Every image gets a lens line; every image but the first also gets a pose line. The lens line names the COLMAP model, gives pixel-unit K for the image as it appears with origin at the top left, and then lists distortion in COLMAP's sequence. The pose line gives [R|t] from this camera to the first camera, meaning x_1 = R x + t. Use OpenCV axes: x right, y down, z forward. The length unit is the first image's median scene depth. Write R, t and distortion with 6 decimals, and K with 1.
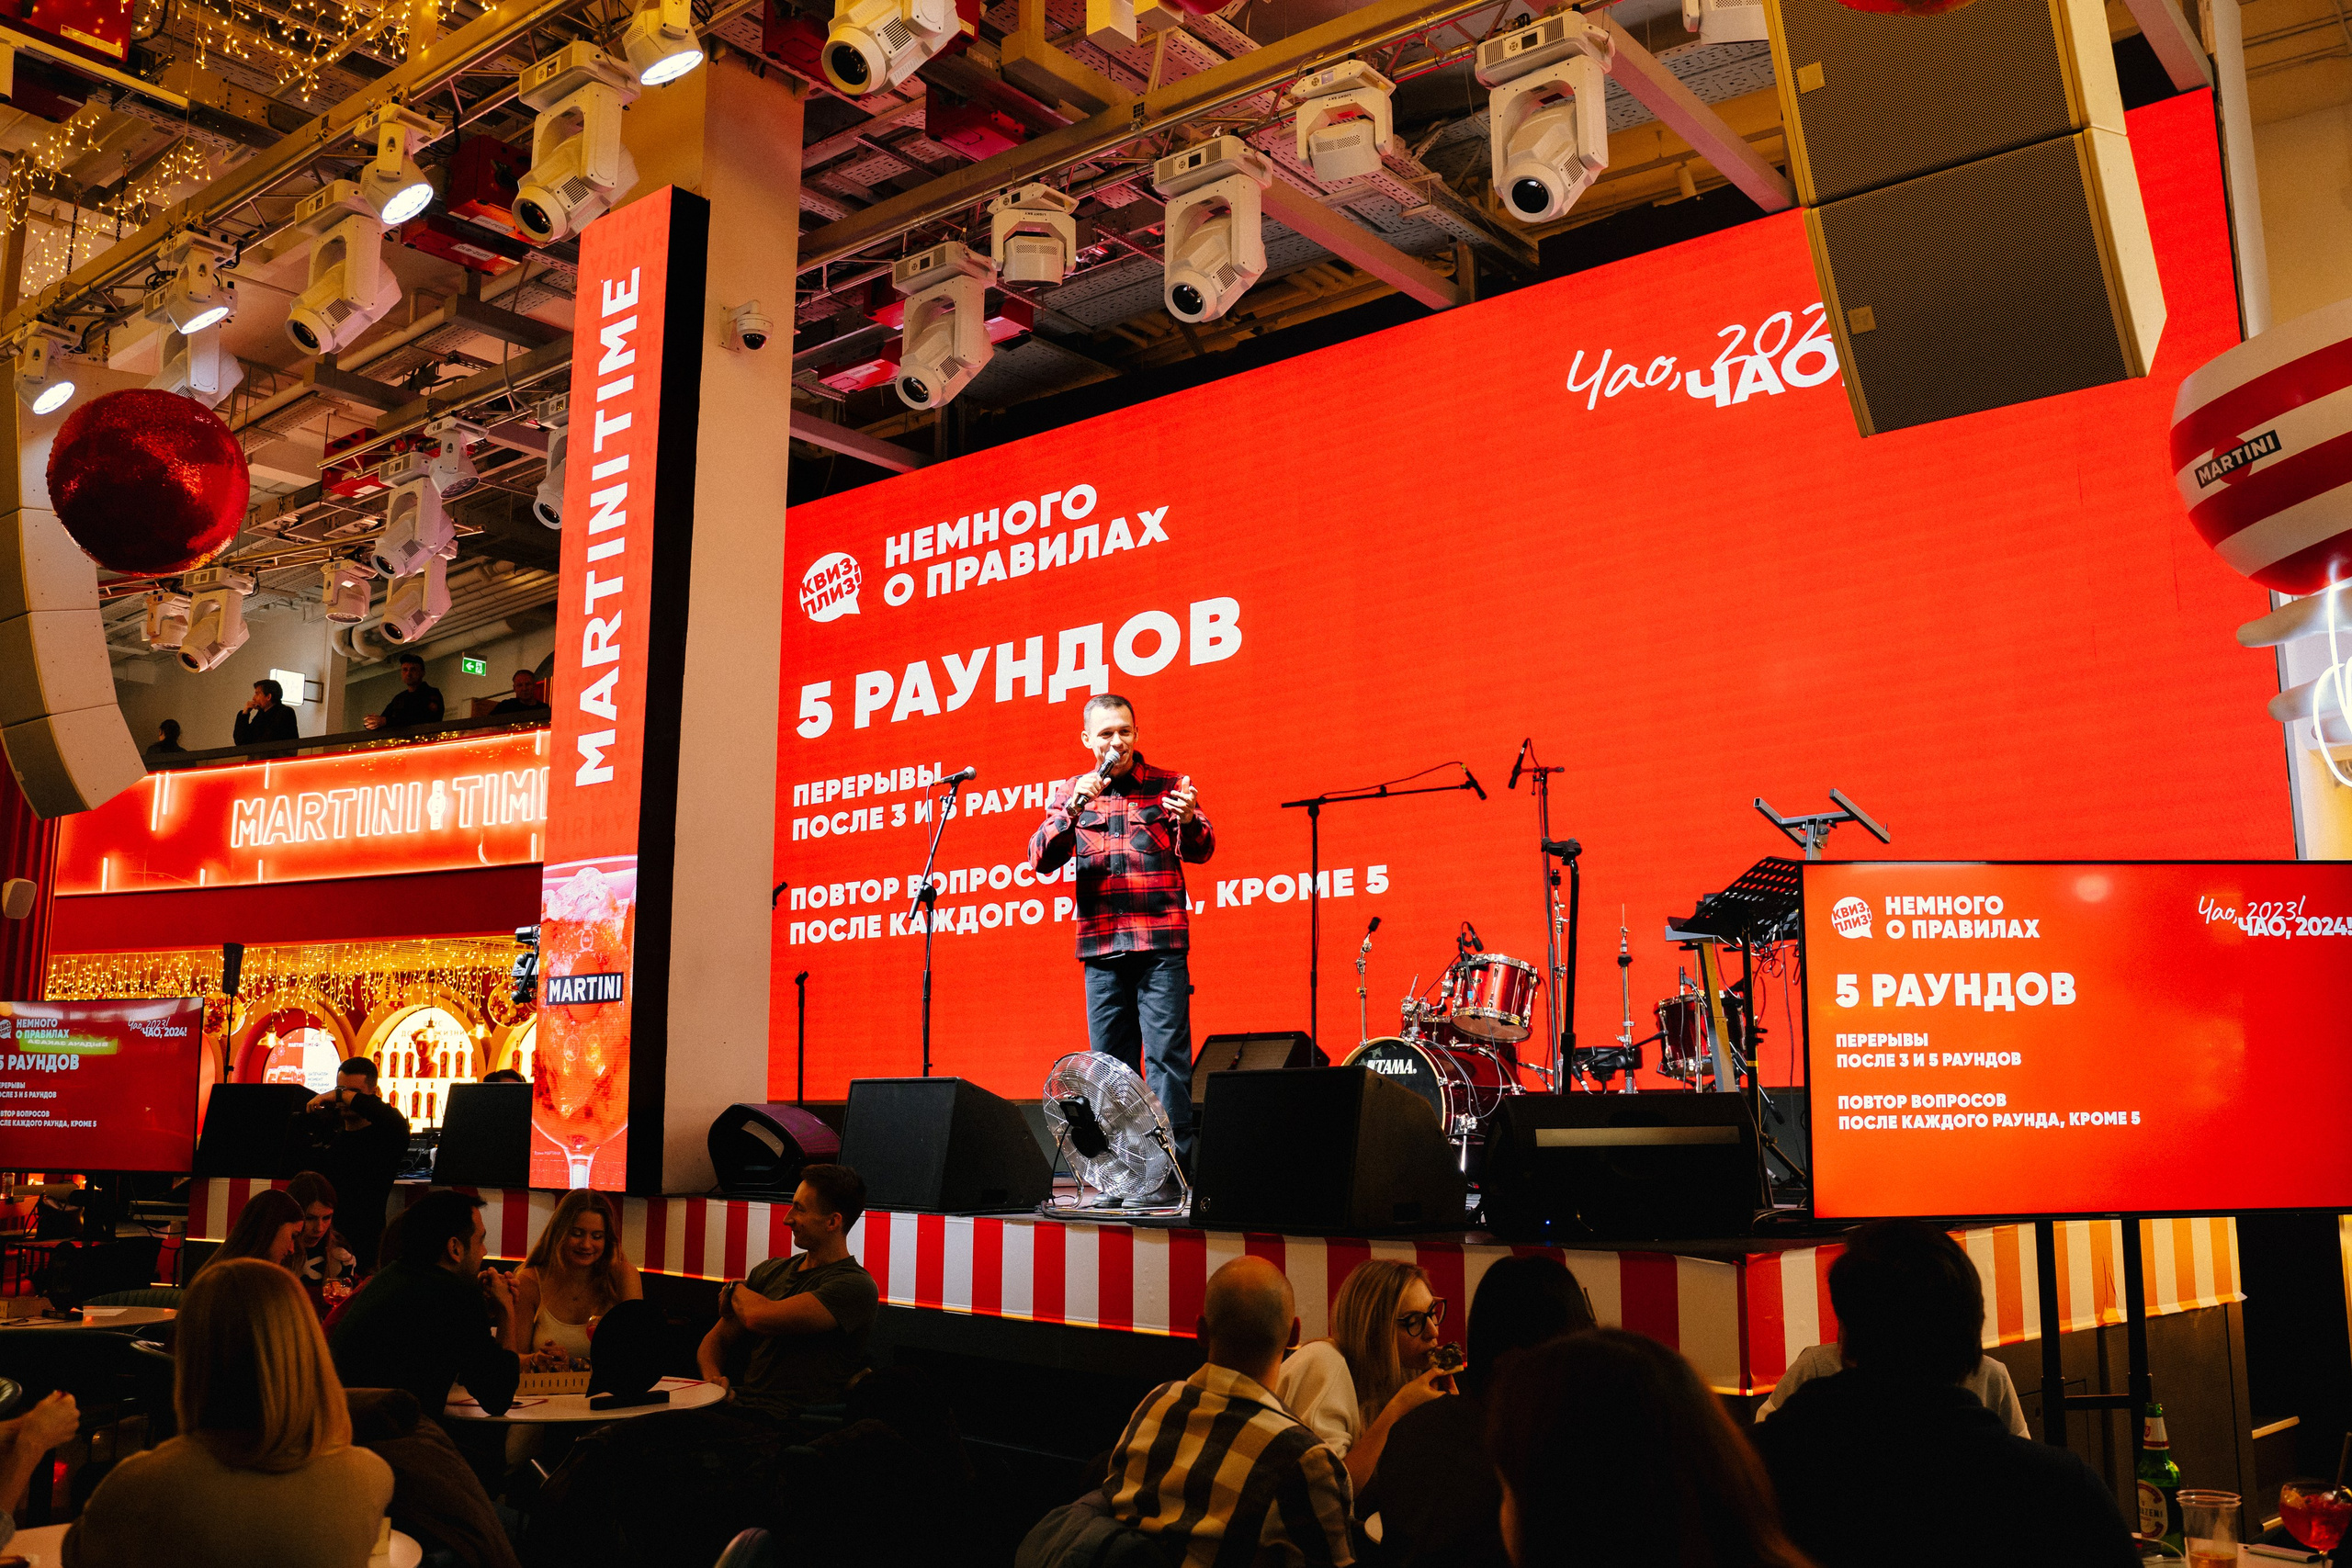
lens RADIAL K [[2041.4, 0, 1176.0], [0, 2041.4, 784.0], [0, 0, 1]] dist [-0.112707, 0.107406]
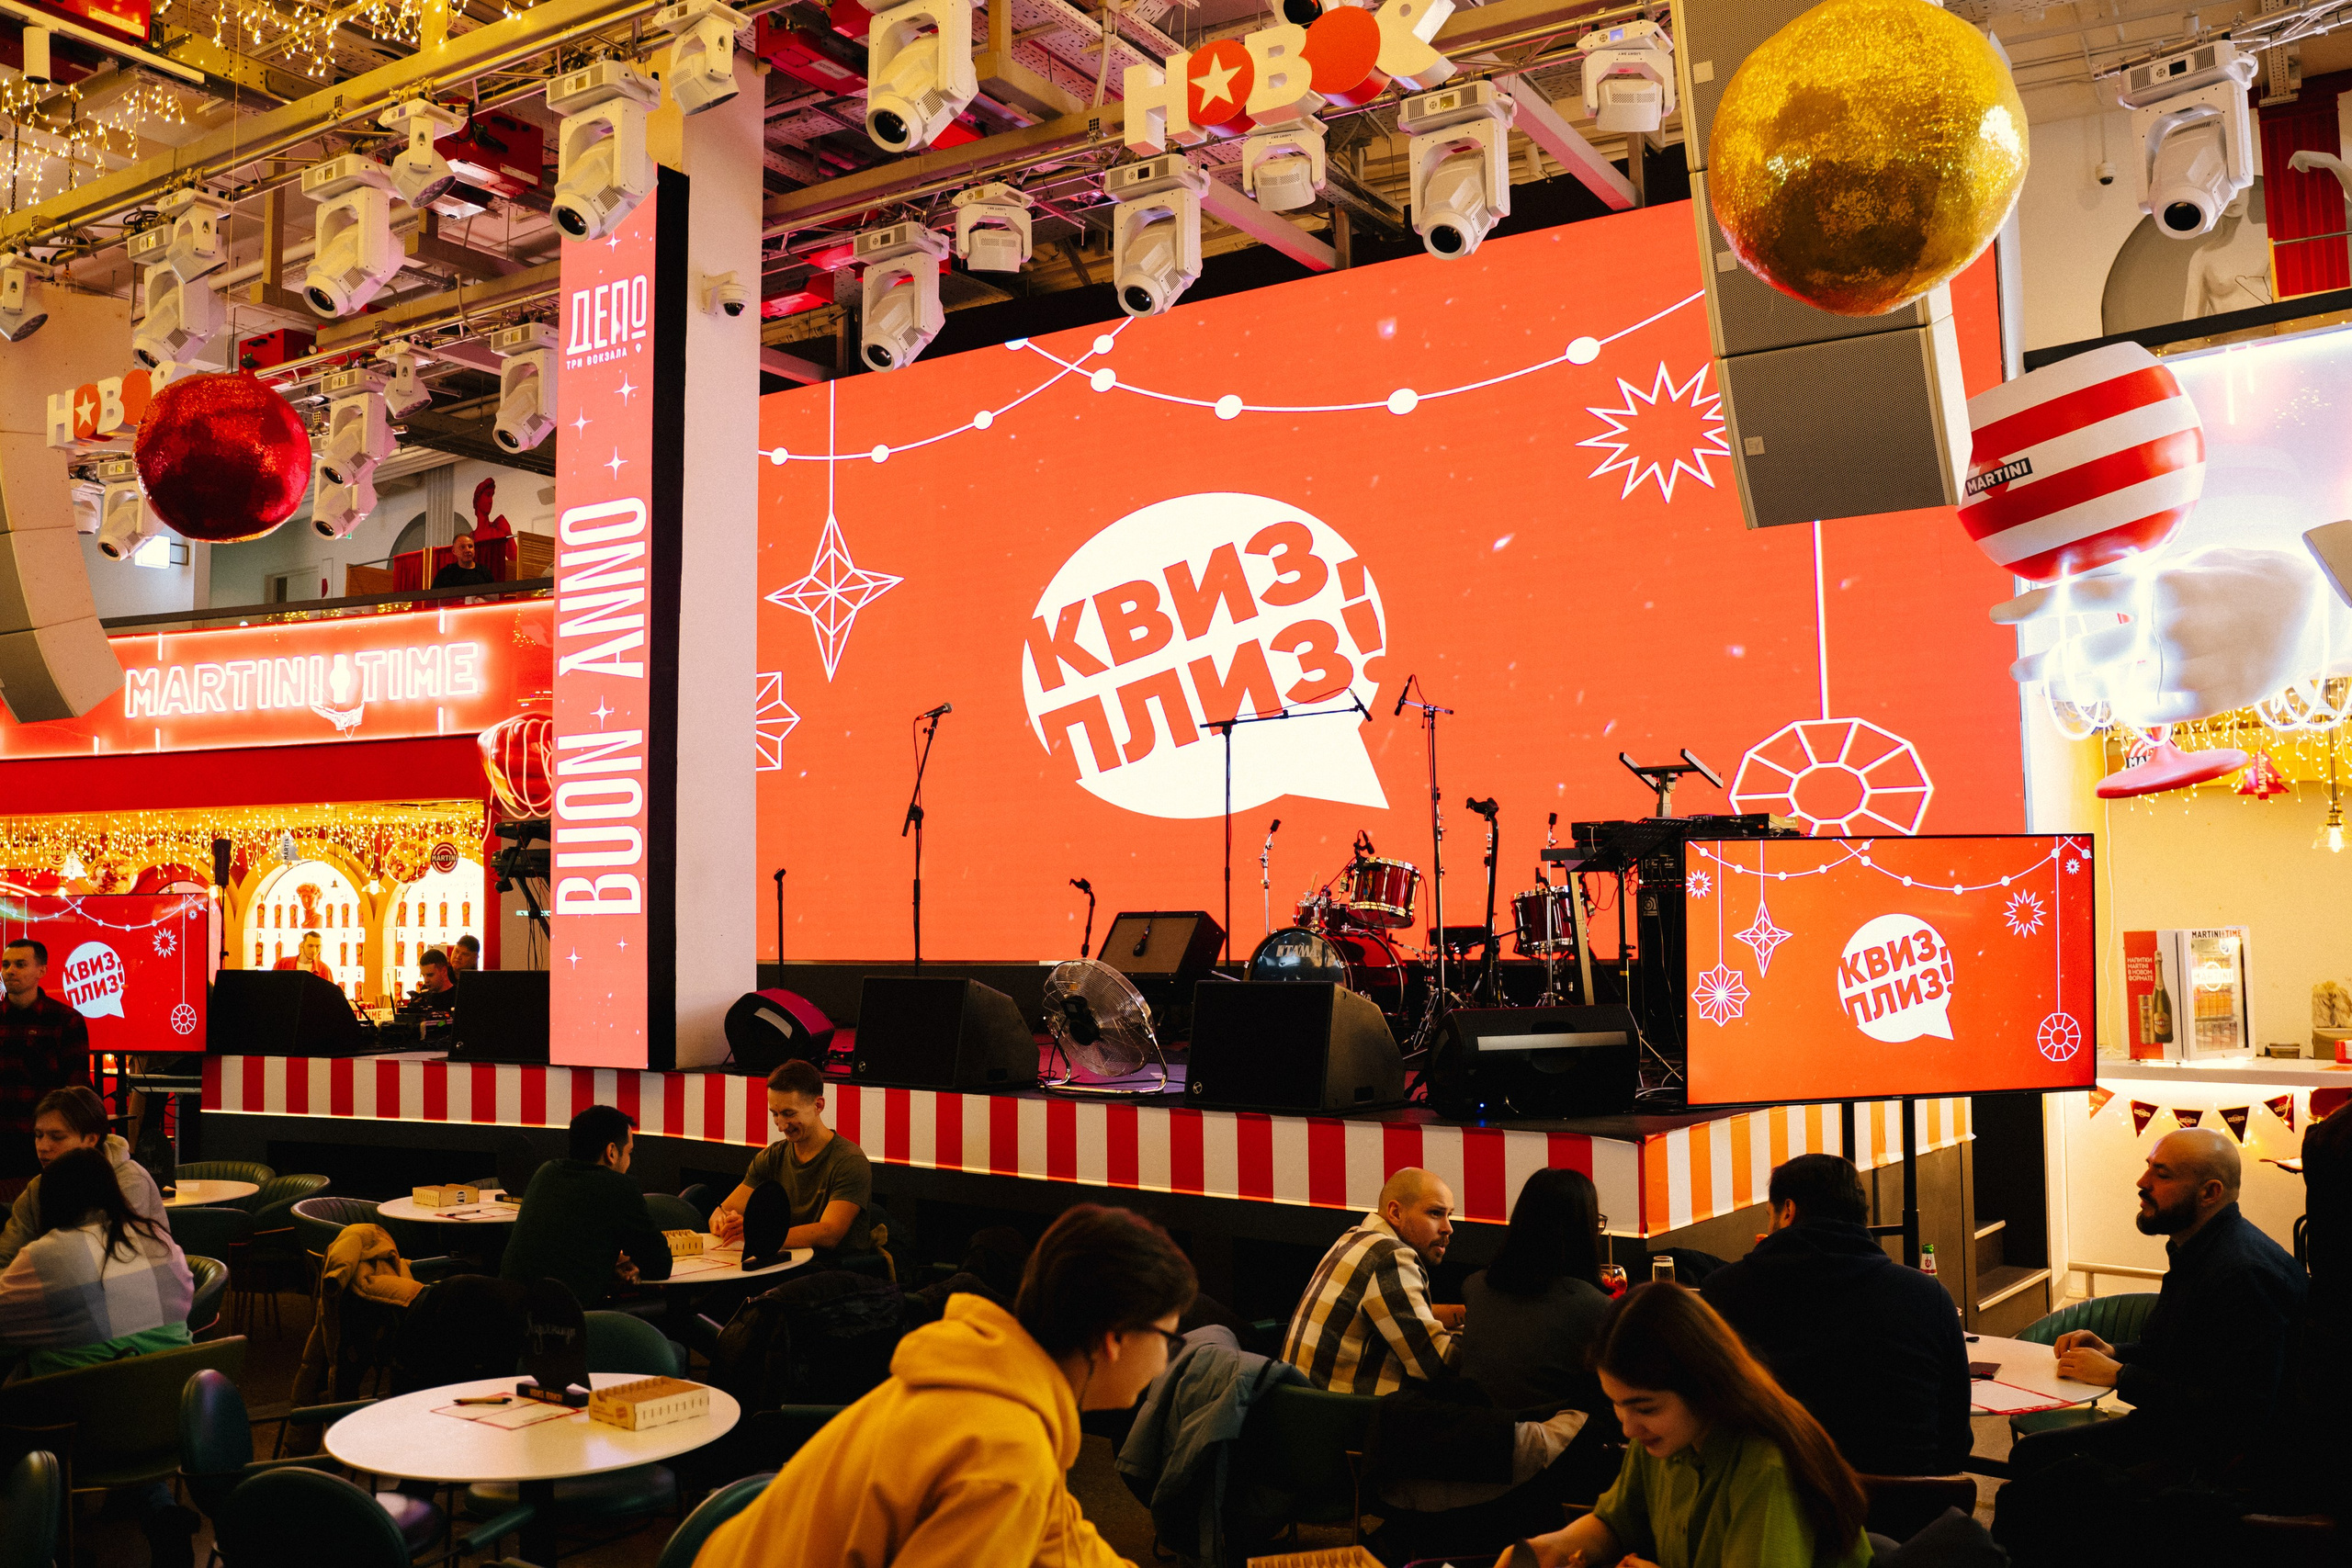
lens RADIAL K [[2041.4, 0, 1176.0], [0, 2041.4, 784.0], [0, 0, 1]] dist [-0.112707, 0.107406]
pose [[0.991584, -0.003550, 0.129415, -0.116756], [-0.009921, 0.994601, 0.103301, -0.079463], [-0.129083, -0.103715, 0.986195, -0.159634]]
